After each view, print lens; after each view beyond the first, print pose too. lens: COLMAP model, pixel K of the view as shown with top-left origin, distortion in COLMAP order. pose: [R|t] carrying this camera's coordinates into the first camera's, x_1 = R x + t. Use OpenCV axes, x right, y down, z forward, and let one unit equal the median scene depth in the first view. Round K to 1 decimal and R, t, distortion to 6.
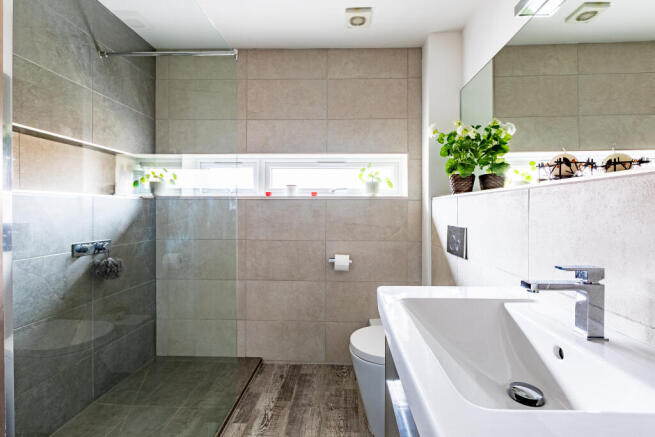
lens RADIAL K [[302.1, 0, 329.0], [0, 302.1, 214.4], [0, 0, 1]] dist [-0.000894, 0.000190]
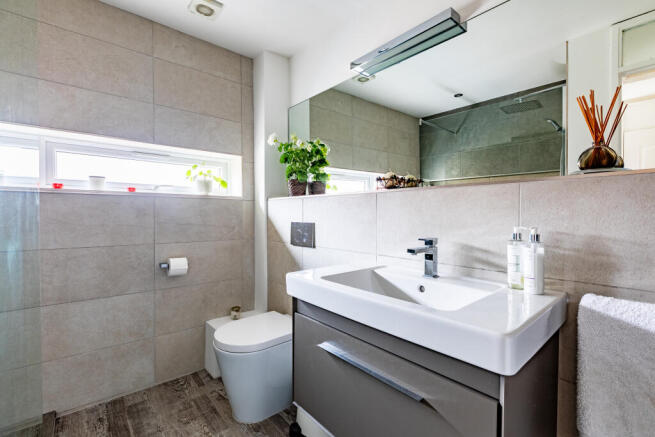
lens RADIAL K [[297.4, 0, 328.8], [0, 297.4, 221.6], [0, 0, 1]] dist [0.000148, -0.000346]
pose [[0.731890, -0.016809, 0.681215, -0.228512], [0.006919, 0.999827, 0.017238, 0.011718], [-0.681387, -0.007903, 0.731880, 0.033328]]
